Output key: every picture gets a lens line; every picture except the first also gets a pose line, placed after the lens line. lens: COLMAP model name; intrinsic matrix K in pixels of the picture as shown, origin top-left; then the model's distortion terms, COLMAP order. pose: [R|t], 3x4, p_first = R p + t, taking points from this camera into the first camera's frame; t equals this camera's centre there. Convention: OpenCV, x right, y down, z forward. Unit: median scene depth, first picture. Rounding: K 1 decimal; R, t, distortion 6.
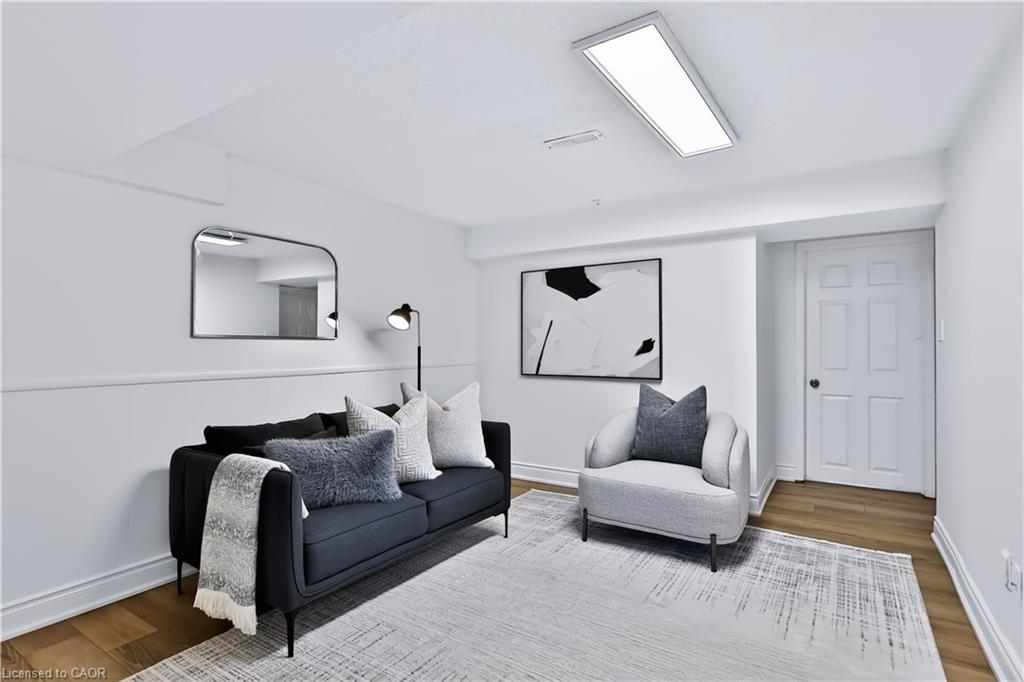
lens RADIAL K [[508.2, 0, 520.2], [0, 508.2, 336.7], [0, 0, 1]] dist [0.001324, 0.001045]
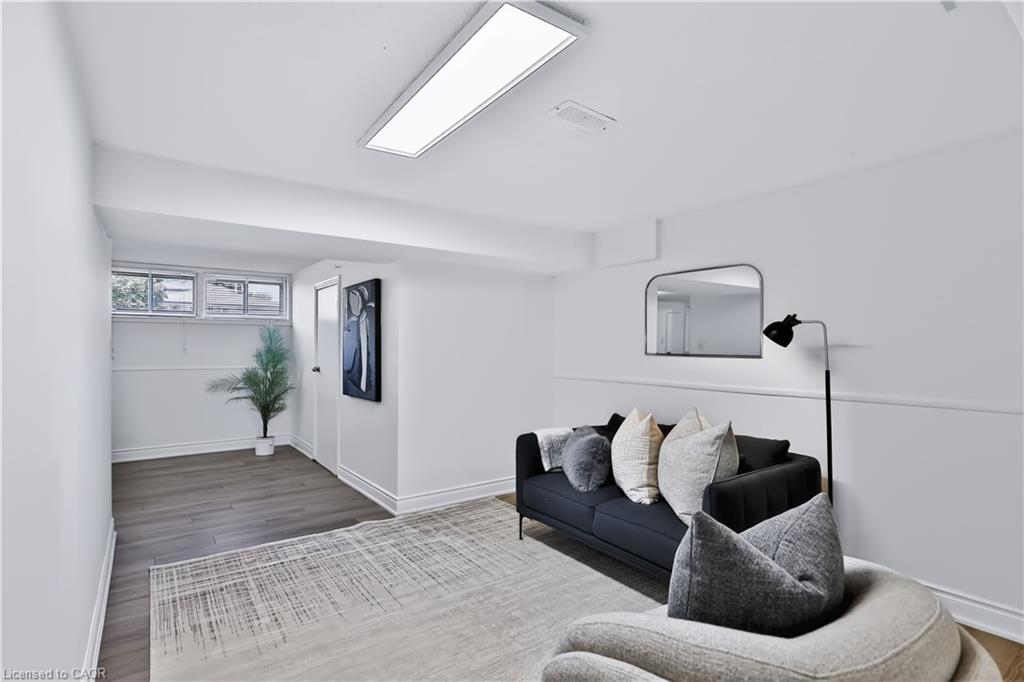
lens RADIAL K [[508.2, 0, 519.1], [0, 508.2, 347.9], [0, 0, 1]] dist [0.001324, 0.001045]
pose [[-0.361320, -0.003401, -0.932436, 0.848735], [0.005583, 0.999968, -0.005811, -0.010702], [0.932425, -0.007305, -0.361290, 1.181951]]
